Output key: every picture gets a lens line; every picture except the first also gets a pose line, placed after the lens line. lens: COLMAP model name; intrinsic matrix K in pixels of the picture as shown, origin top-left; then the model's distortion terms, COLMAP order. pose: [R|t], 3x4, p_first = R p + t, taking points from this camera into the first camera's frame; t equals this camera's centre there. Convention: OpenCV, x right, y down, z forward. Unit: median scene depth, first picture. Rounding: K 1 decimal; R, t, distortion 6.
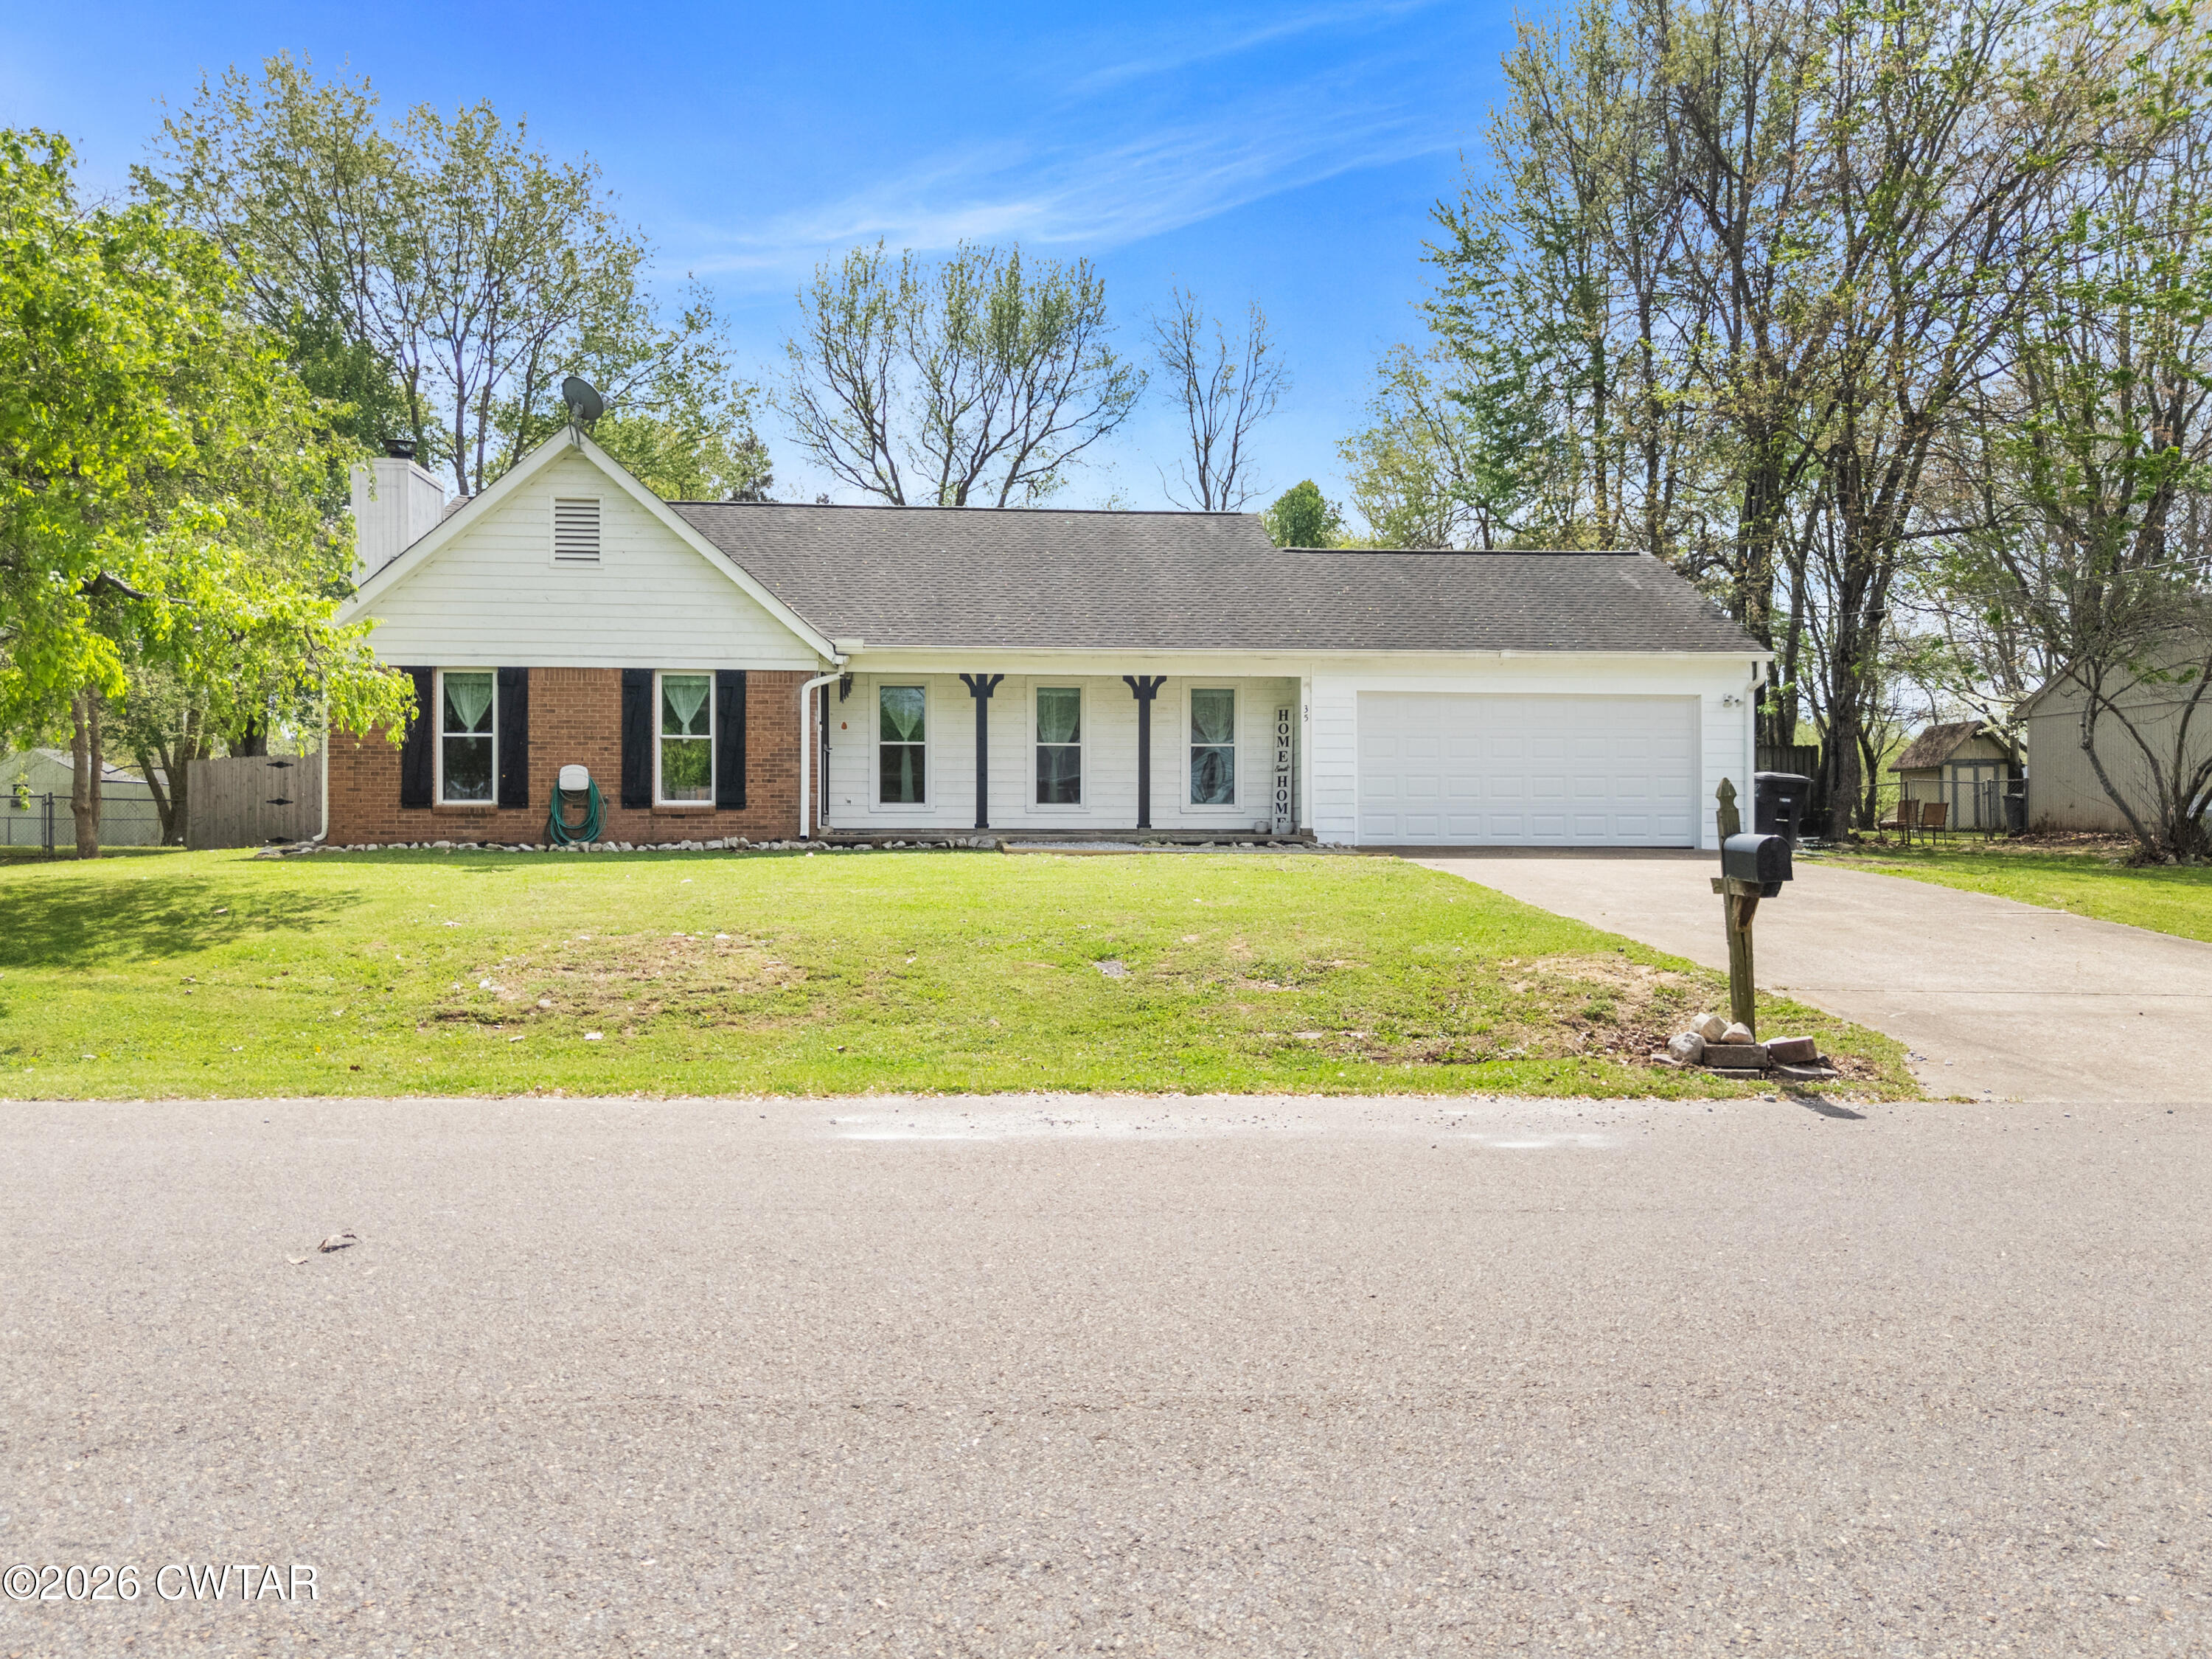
lens RADIAL K [[1641.3, 0, 1106.0], [0, 1641.3, 829.5], [0, 0, 1]] dist [0.069151, -0.061283]
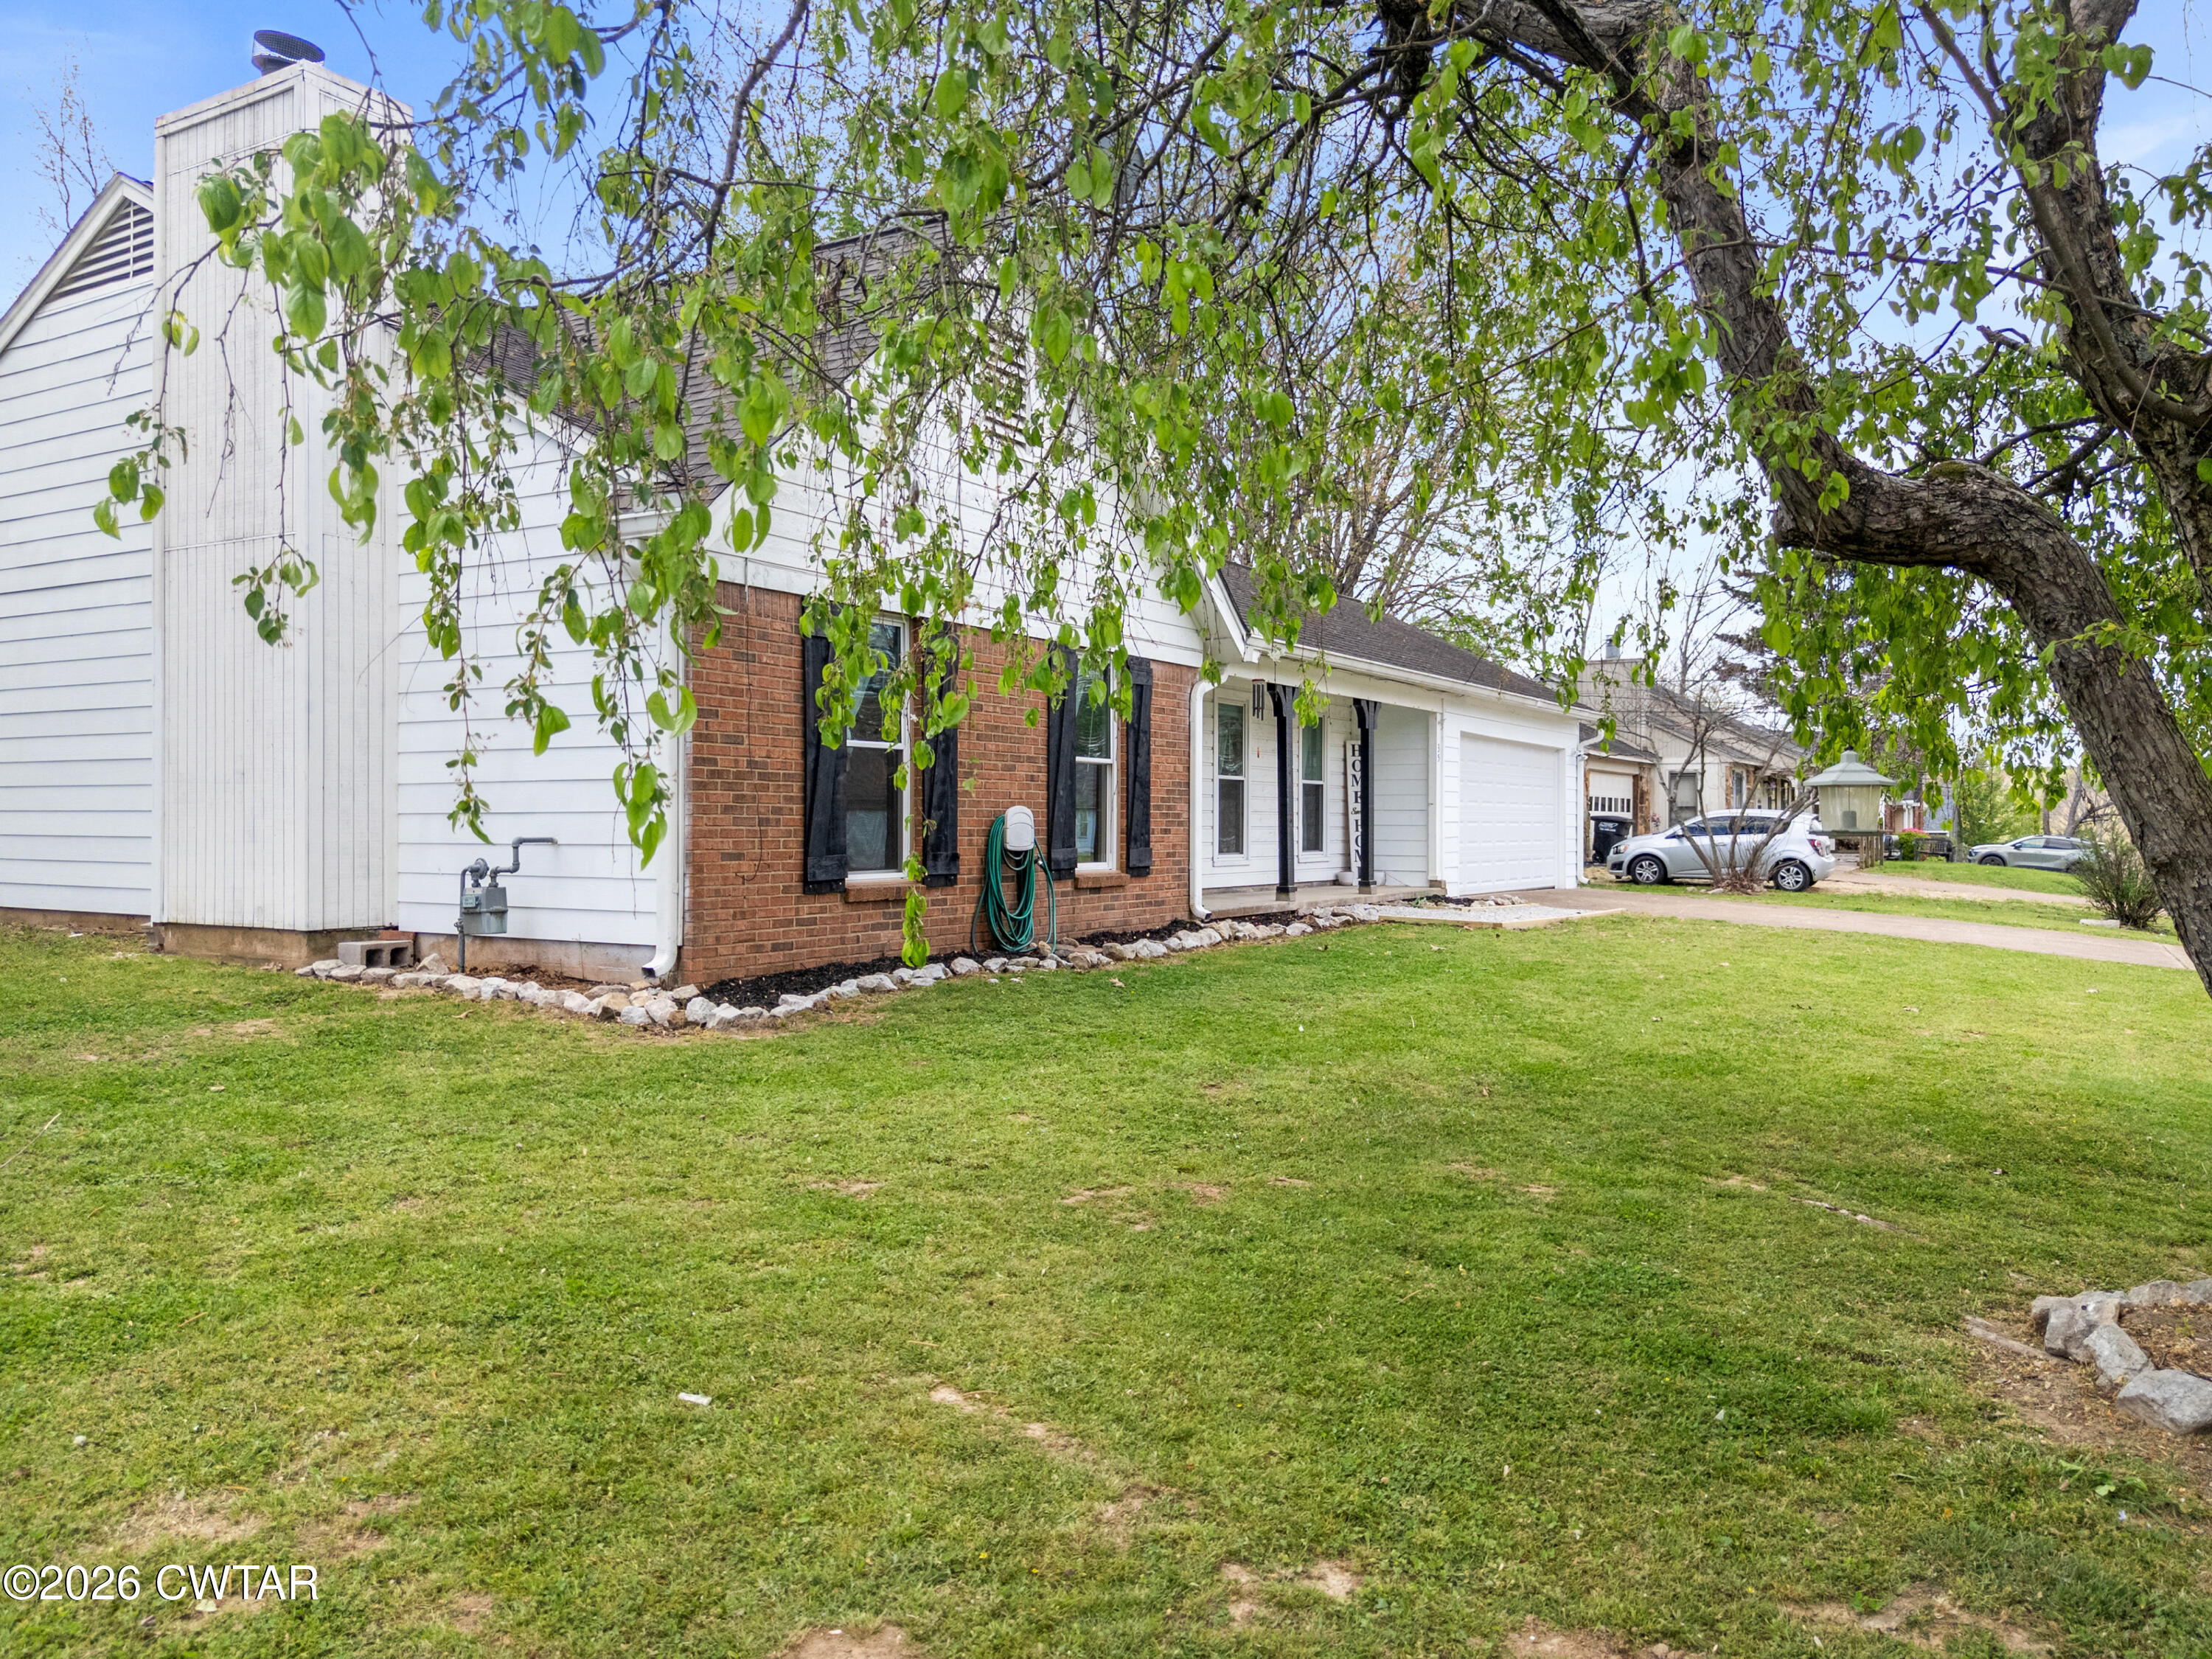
lens RADIAL K [[1630.1, 0, 1106.0], [0, 1630.1, 829.5], [0, 0, 1]] dist [0.081773, -0.118525]
pose [[0.581081, -0.001865, 0.813844, -0.745415], [-0.014476, 0.999815, 0.012627, -0.037846], [-0.813717, -0.019118, 0.580947, 0.638598]]
